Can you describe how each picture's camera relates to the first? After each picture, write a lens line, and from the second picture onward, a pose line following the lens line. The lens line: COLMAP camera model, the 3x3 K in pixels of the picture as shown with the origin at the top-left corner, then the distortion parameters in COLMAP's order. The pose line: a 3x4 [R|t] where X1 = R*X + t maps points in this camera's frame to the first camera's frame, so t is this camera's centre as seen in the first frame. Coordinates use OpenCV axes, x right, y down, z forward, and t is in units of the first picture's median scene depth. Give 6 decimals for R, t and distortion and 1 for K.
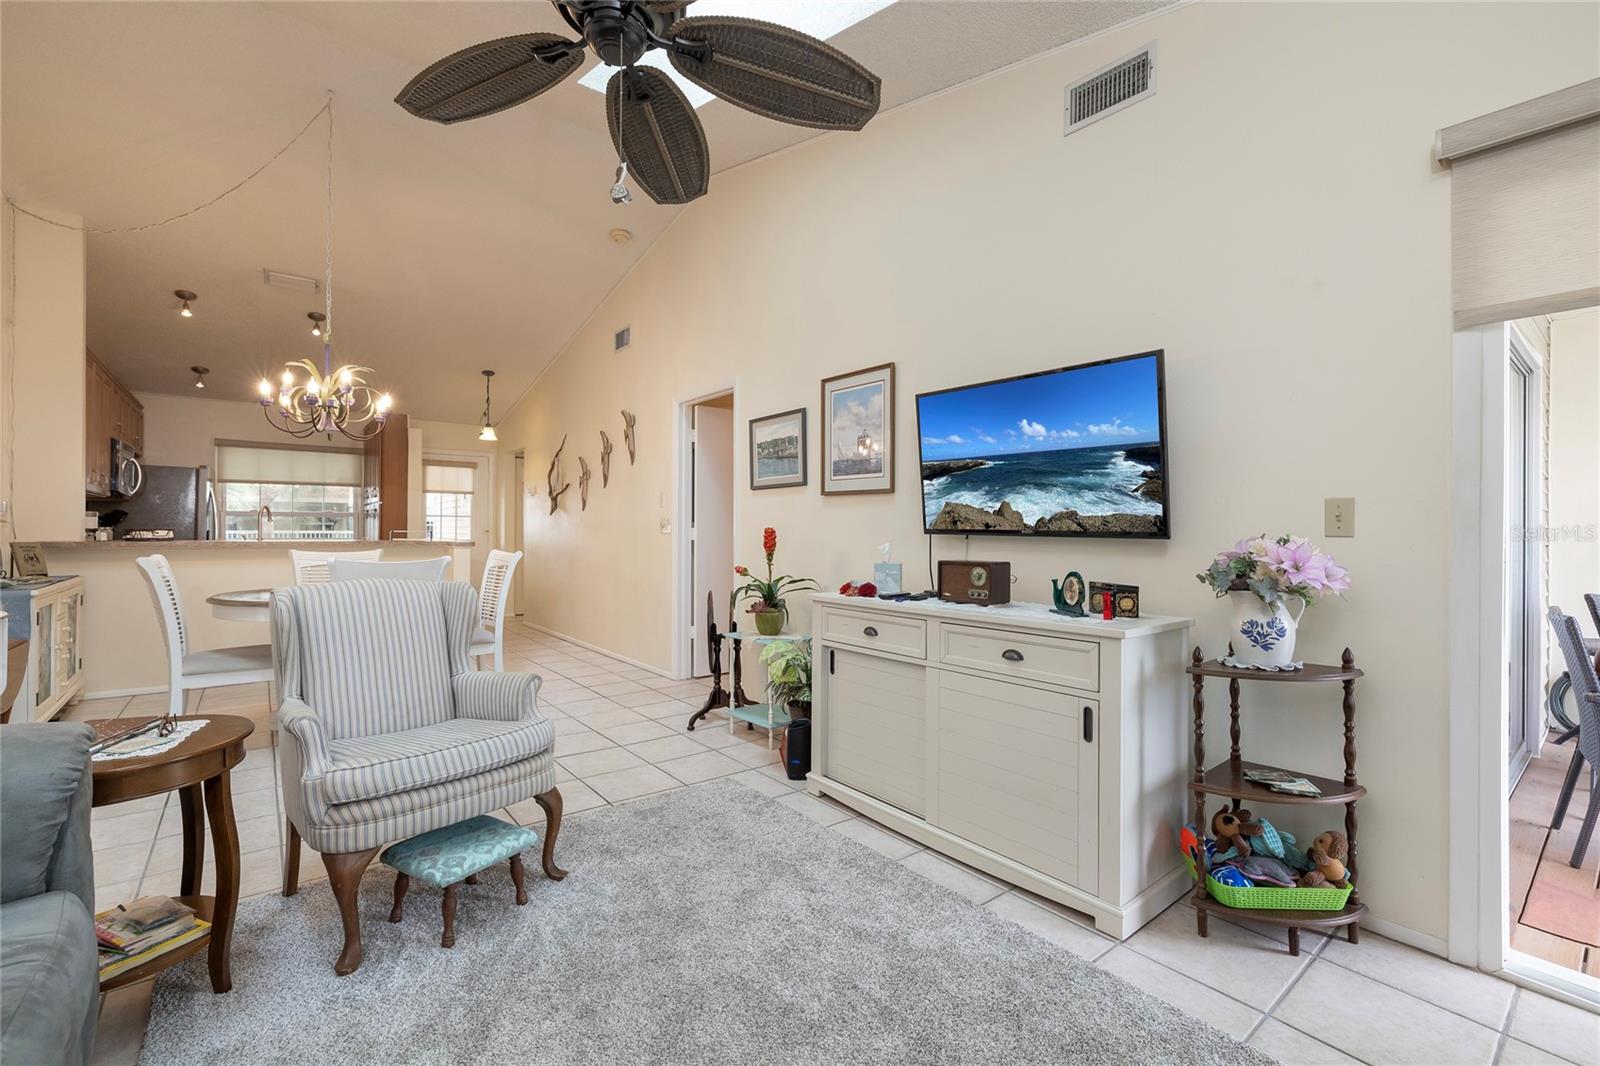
lens RADIAL K [[682.8, 0, 800.9], [0, 682.8, 525.5], [0, 0, 1]] dist [0.002519, -0.001342]
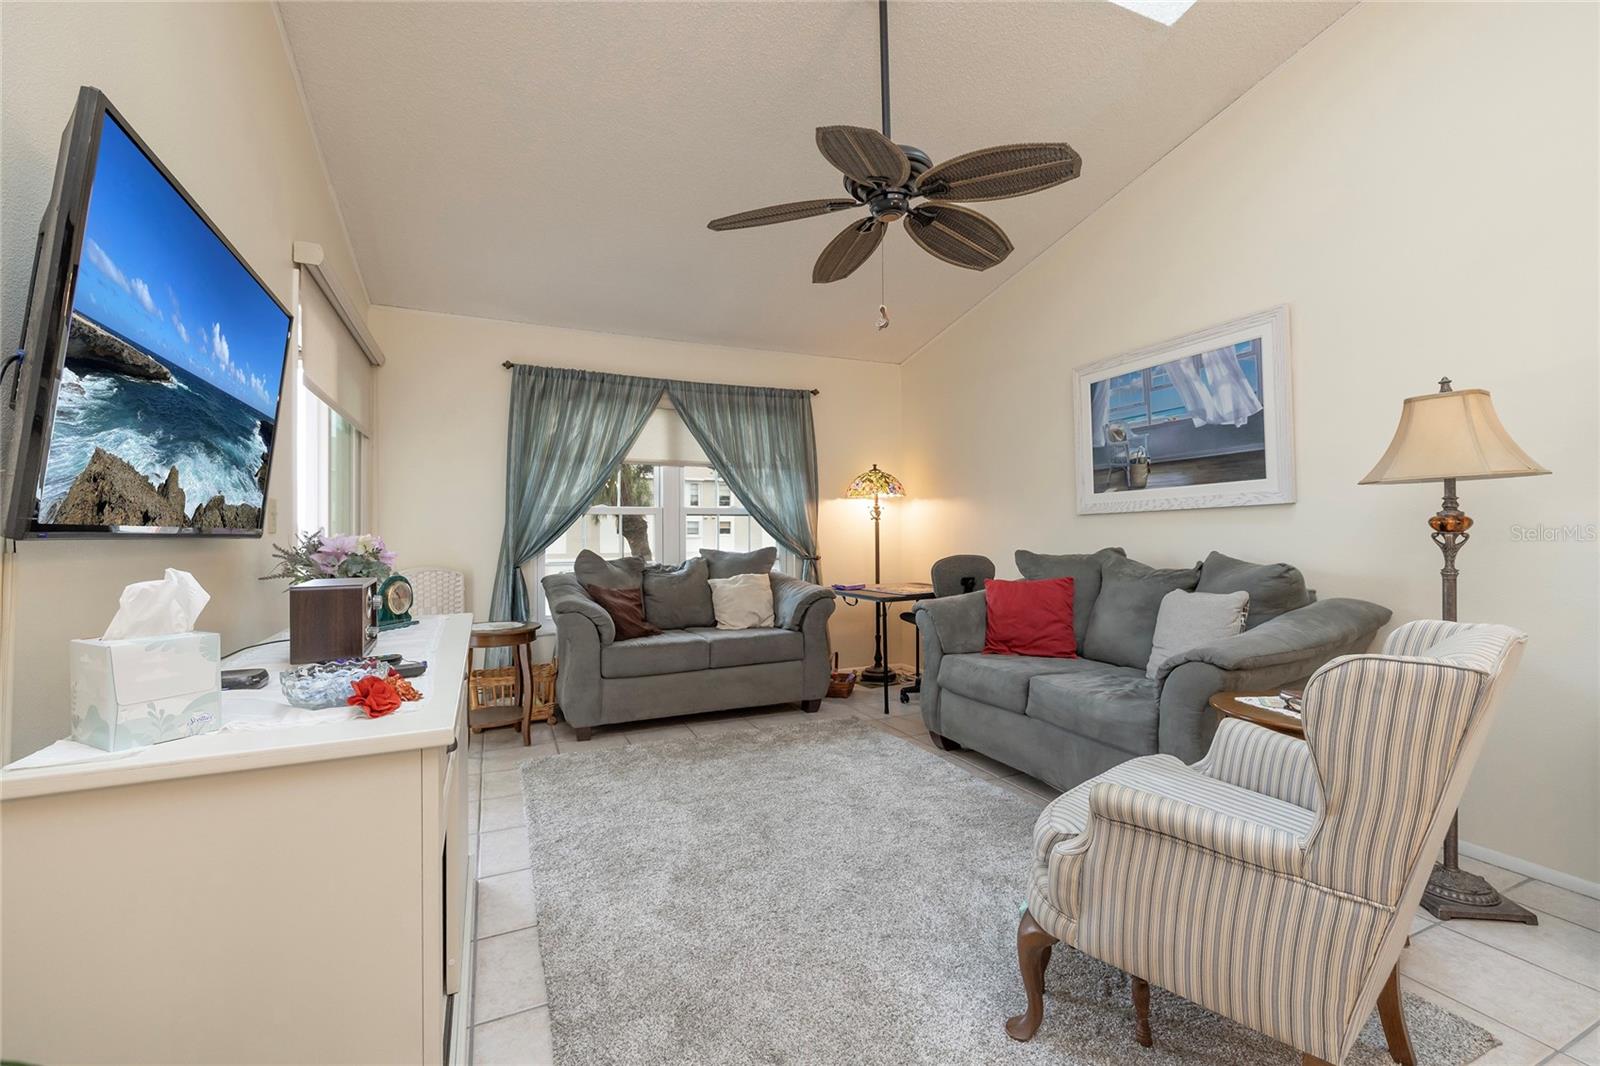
lens RADIAL K [[682.8, 0, 798.6], [0, 682.8, 528.0], [0, 0, 1]] dist [0.002519, -0.001342]
pose [[-0.967927, -0.002146, 0.251222, -0.219847], [-0.003589, 0.999980, -0.005285, 0.007252], [-0.251205, -0.006017, -0.967915, 1.207385]]
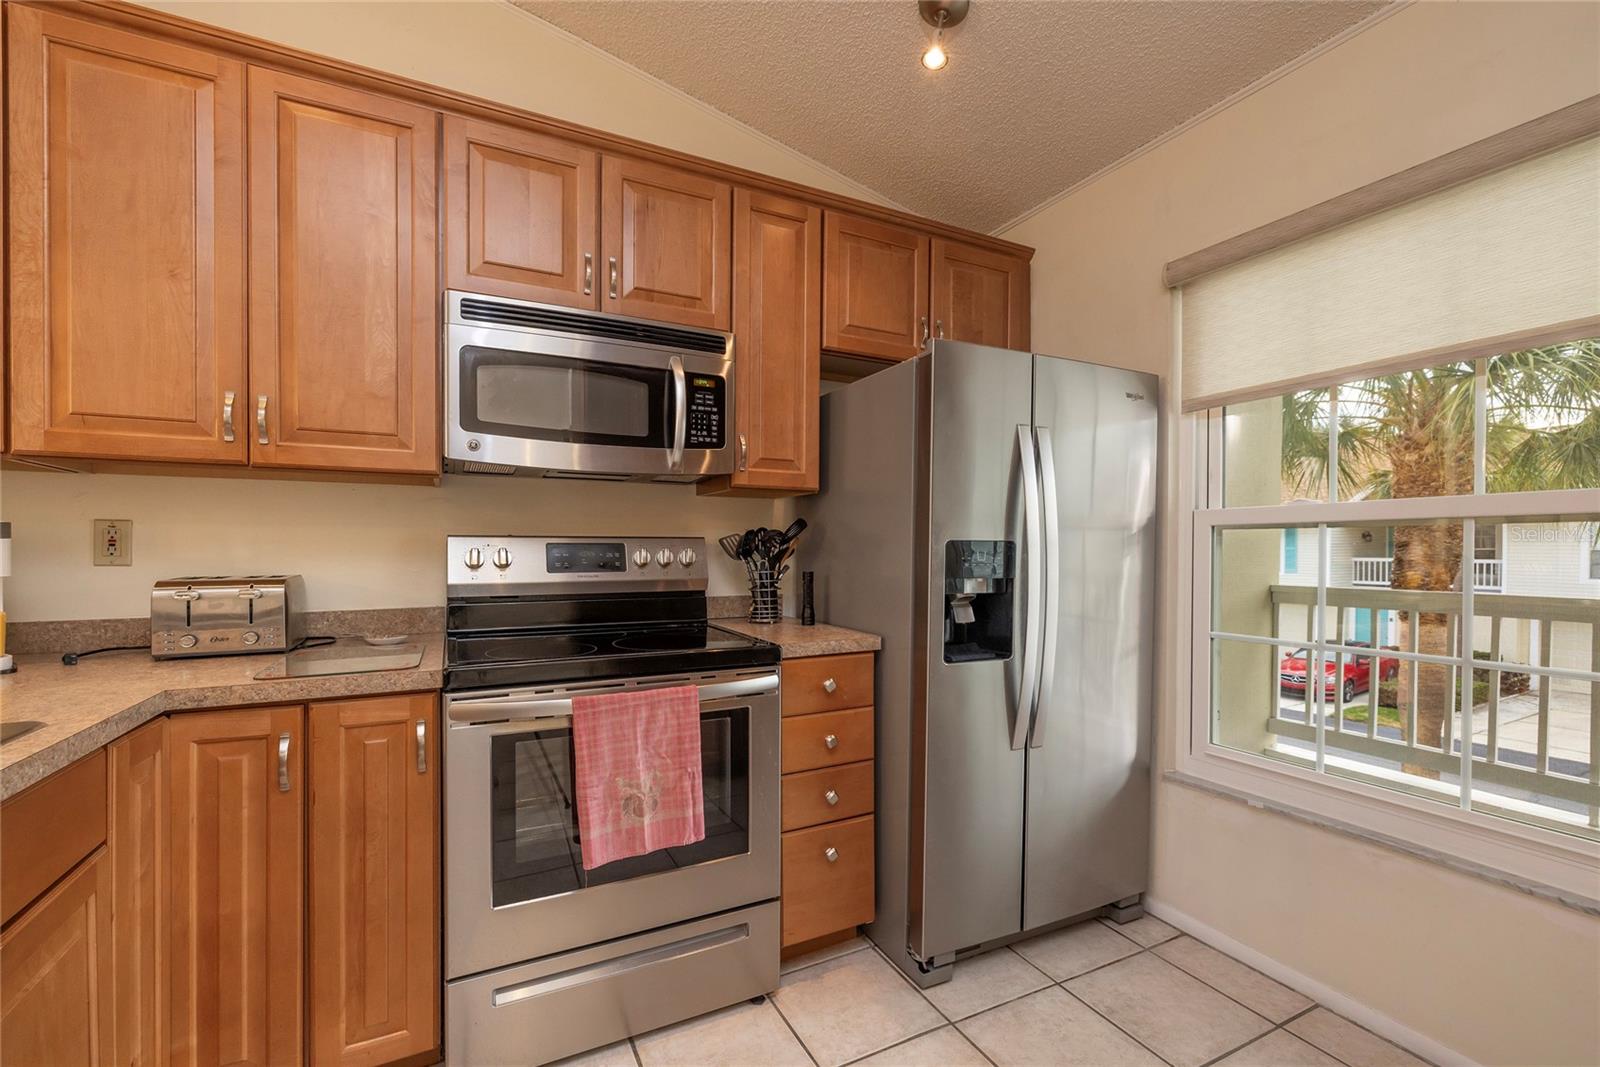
lens RADIAL K [[682.8, 0, 794.9], [0, 682.8, 544.5], [0, 0, 1]] dist [0.002519, -0.001342]
pose [[-0.210638, 0.000918, -0.977564, -1.223006], [0.000962, 0.999999, 0.000732, -0.017493], [0.977564, -0.000787, -0.210638, 2.074555]]
